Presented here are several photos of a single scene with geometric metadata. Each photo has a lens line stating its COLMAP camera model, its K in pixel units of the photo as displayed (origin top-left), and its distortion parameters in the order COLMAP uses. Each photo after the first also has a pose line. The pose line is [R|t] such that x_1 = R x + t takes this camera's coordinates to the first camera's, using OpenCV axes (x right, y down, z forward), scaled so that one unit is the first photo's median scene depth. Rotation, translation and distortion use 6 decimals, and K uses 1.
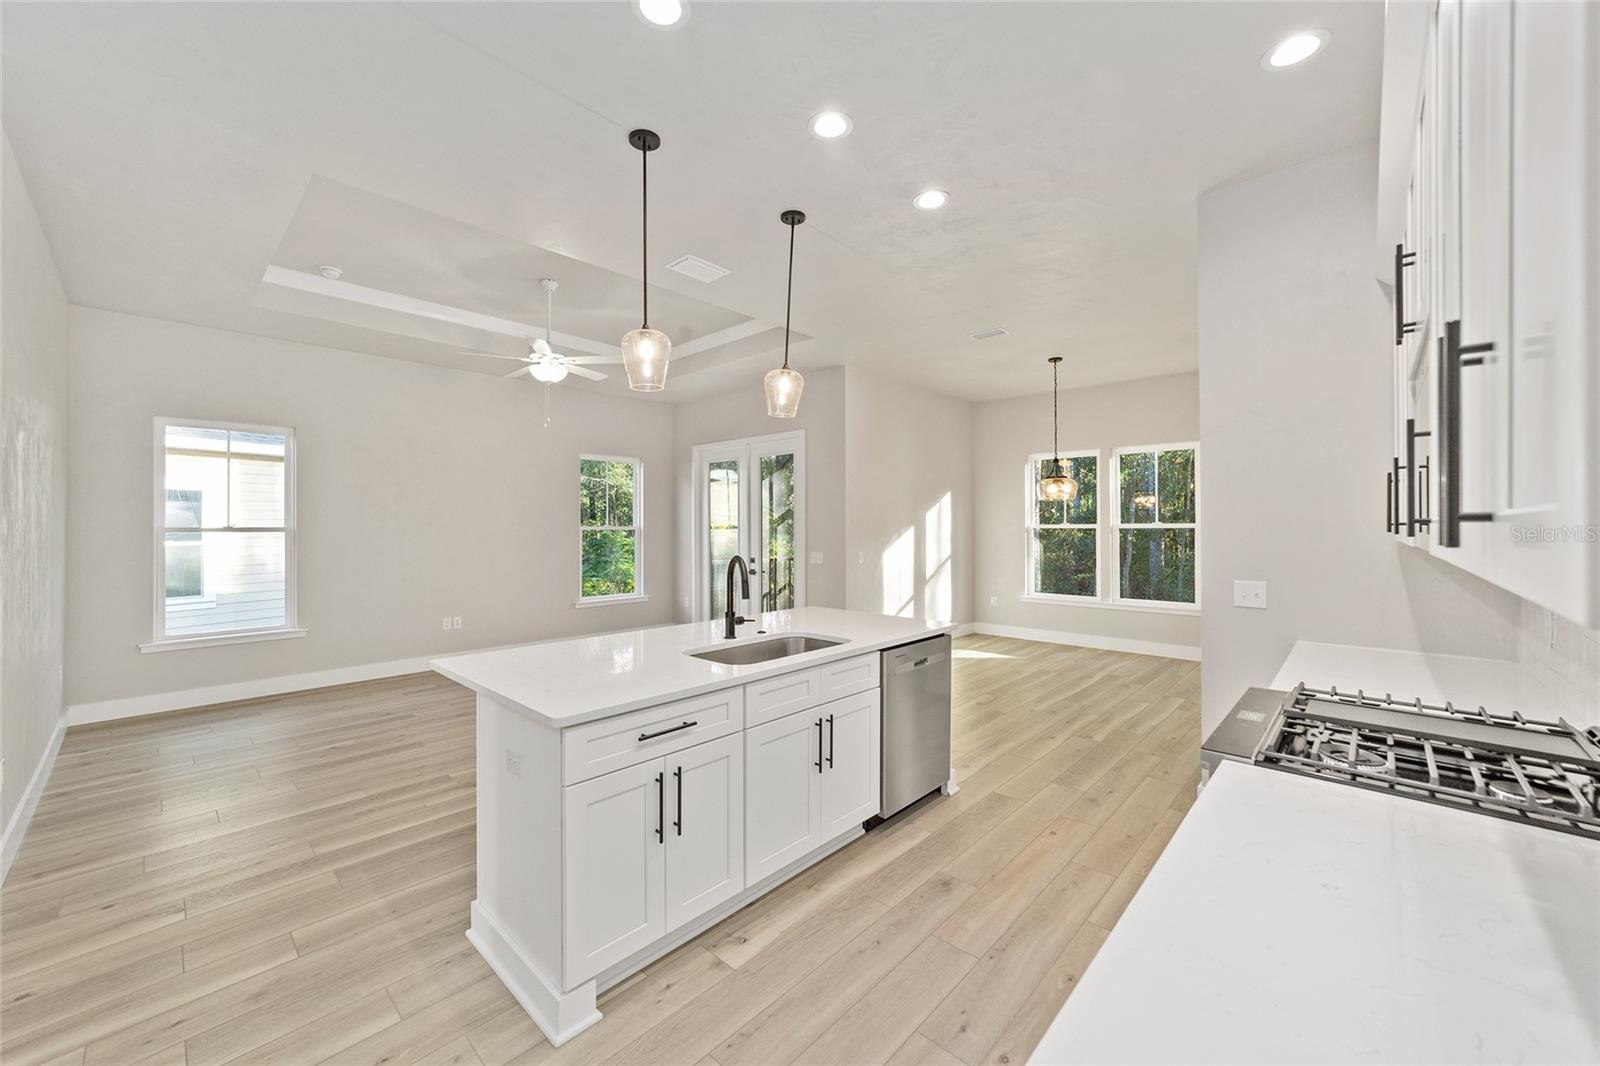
lens RADIAL K [[611.1, 0, 795.2], [0, 611.1, 534.9], [0, 0, 1]] dist [-0.000057, 0.000091]
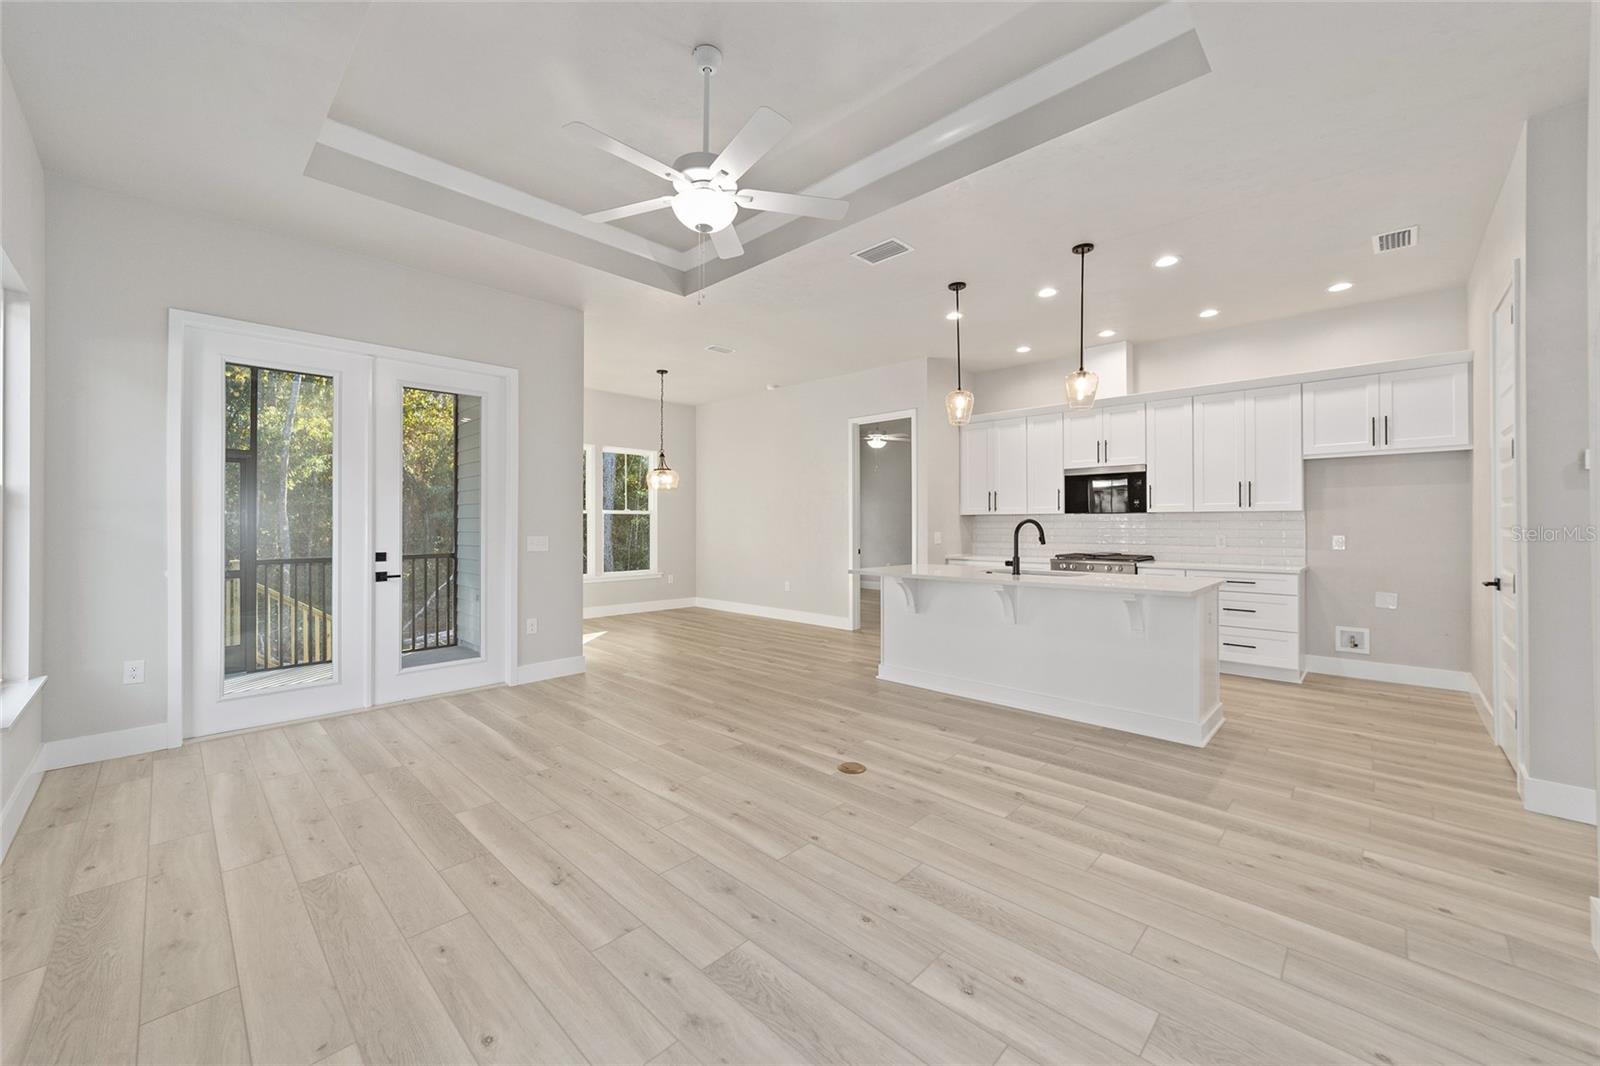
lens RADIAL K [[614.7, 0, 774.2], [0, 614.7, 527.1], [0, 0, 1]] dist [-0.011920, 0.000201]
pose [[0.033292, -0.001593, 0.999444, -0.924591], [0.010905, 0.999940, 0.001230, 0.024787], [-0.999386, 0.010858, 0.033307, 0.878484]]
